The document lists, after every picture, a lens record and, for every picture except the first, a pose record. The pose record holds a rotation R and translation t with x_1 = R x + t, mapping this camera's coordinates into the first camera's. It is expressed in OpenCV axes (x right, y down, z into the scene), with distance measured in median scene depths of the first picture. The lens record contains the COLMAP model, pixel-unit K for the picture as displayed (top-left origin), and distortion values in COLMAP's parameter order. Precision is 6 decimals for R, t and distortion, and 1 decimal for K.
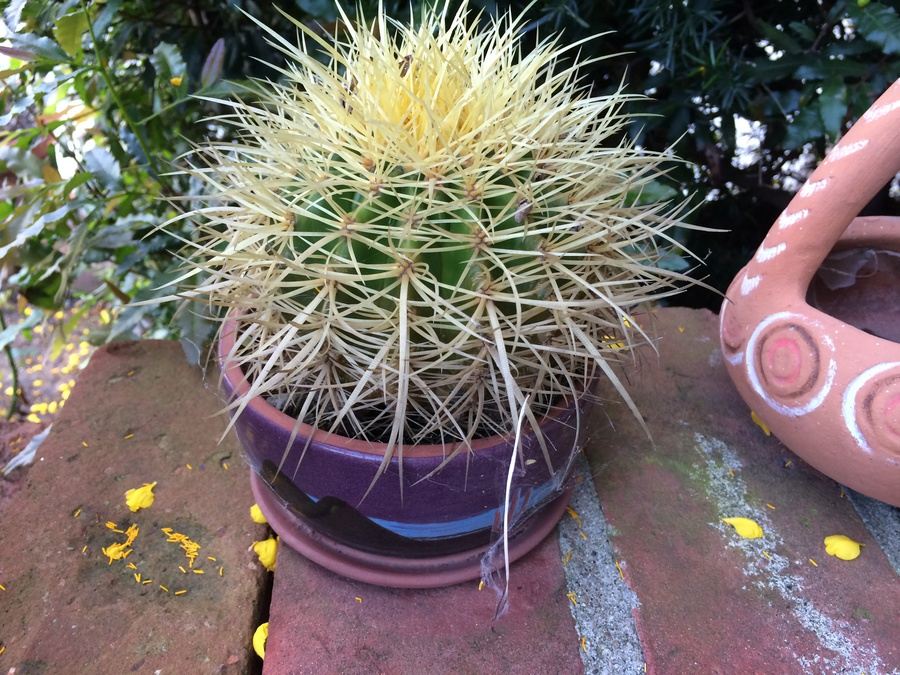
lens RADIAL K [[800.5, 0, 432.6], [0, 800.5, 336.7], [0, 0, 1]] dist [0.081462, -0.128991]
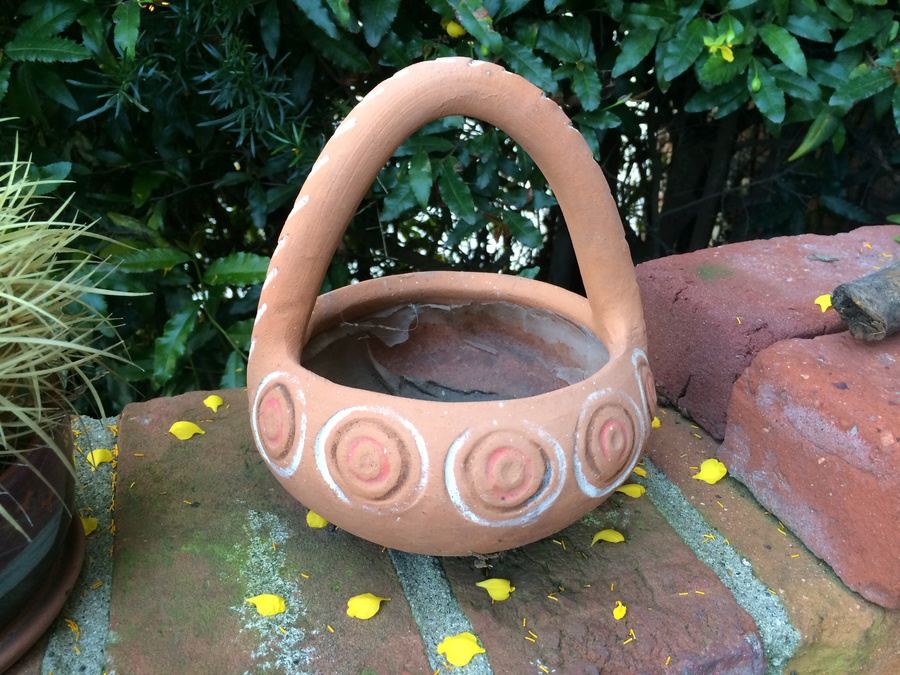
lens RADIAL K [[798.3, 0, 452.2], [0, 798.3, 333.6], [0, 0, 1]] dist [0.081263, -0.134286]
pose [[0.963576, -0.104230, 0.246288, 0.402318], [0.134167, 0.985052, -0.108035, 0.056886], [-0.231346, 0.137143, 0.963157, 0.006607]]
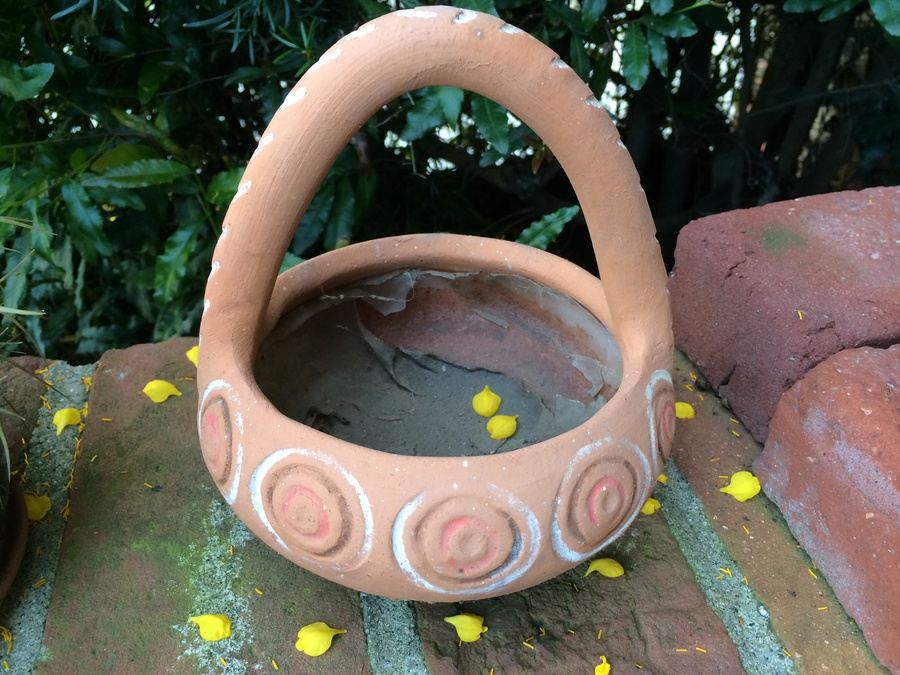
lens RADIAL K [[798.3, 0, 452.2], [0, 798.3, 333.6], [0, 0, 1]] dist [0.081263, -0.134286]
pose [[0.987978, -0.079936, 0.132323, 0.560166], [0.070843, 0.994881, 0.072062, -0.120127], [-0.137406, -0.061821, 0.988584, 0.139779]]
